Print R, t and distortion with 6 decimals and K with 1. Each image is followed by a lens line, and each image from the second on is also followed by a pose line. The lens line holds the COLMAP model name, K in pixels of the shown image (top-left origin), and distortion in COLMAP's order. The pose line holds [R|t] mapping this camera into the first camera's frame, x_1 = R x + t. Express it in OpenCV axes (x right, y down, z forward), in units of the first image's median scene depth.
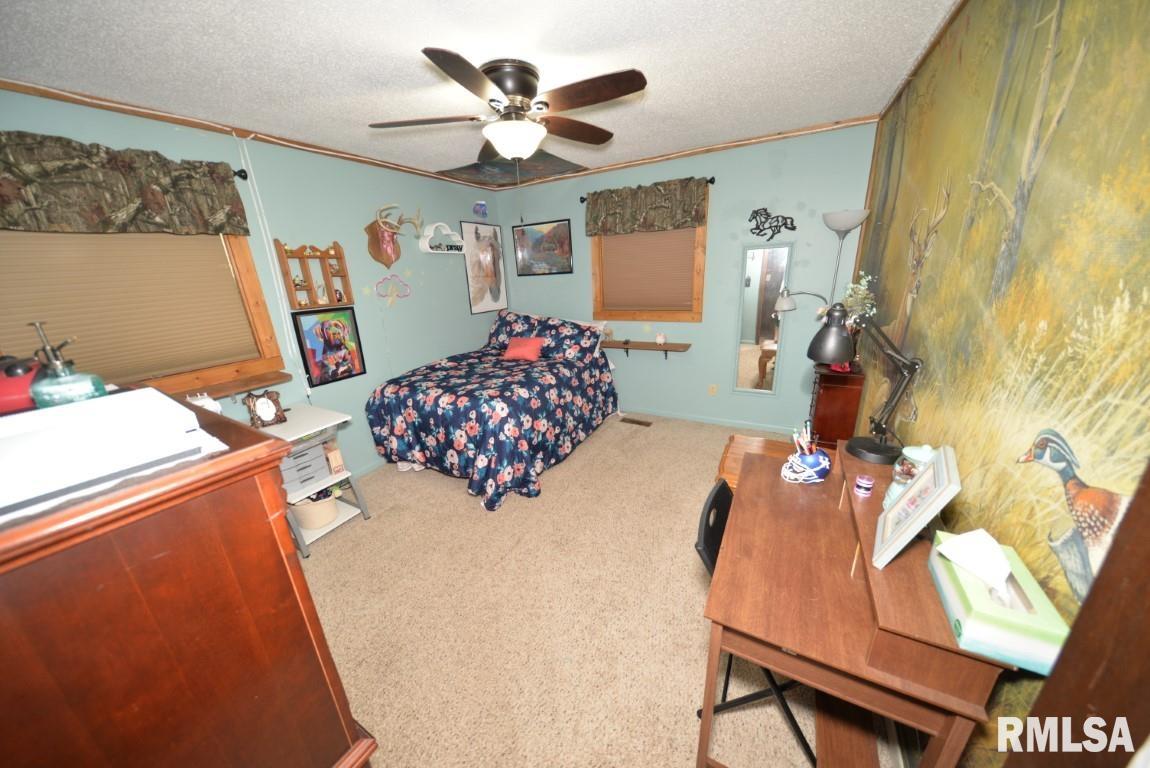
lens RADIAL K [[375.1, 0, 574.4], [0, 375.1, 385.9], [0, 0, 1]] dist [0.002242, -0.004676]
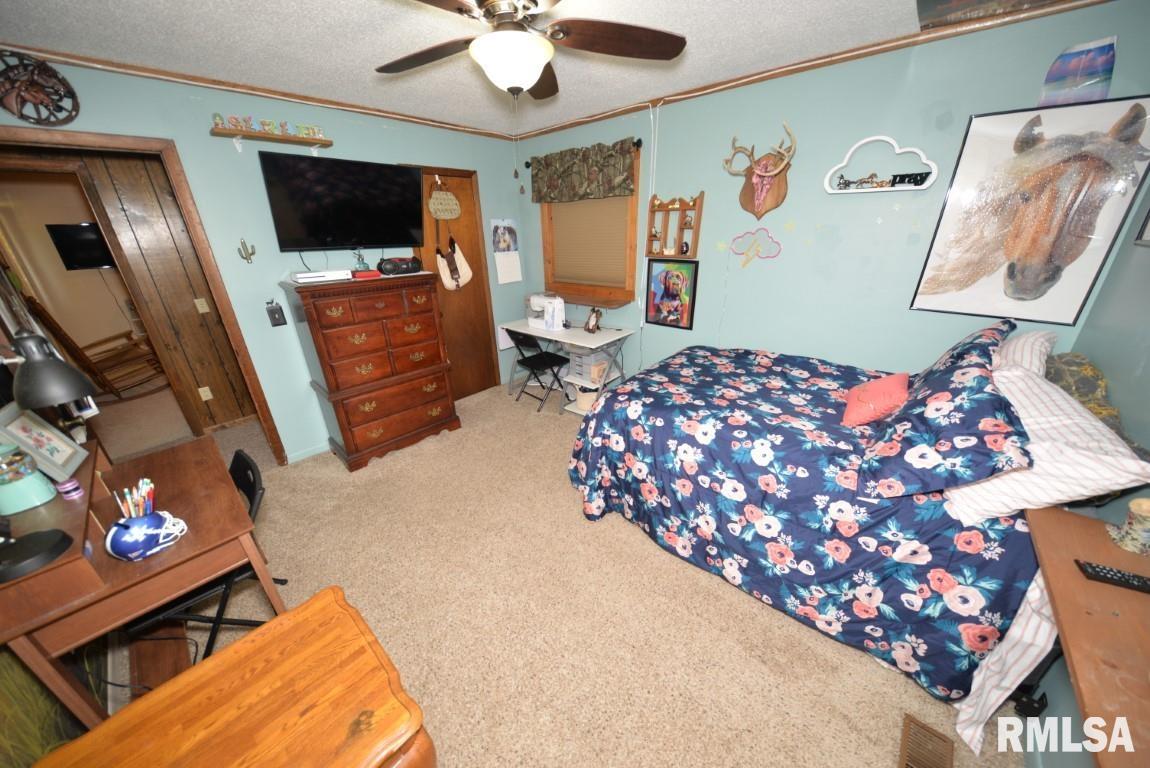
lens RADIAL K [[375.1, 0, 574.4], [0, 375.1, 385.9], [0, 0, 1]] dist [0.002242, -0.004676]
pose [[-0.212641, 0.420969, -0.881799, 0.475696], [-0.262645, 0.844602, 0.466546, -0.309206], [0.941170, 0.330807, -0.069031, 0.876353]]
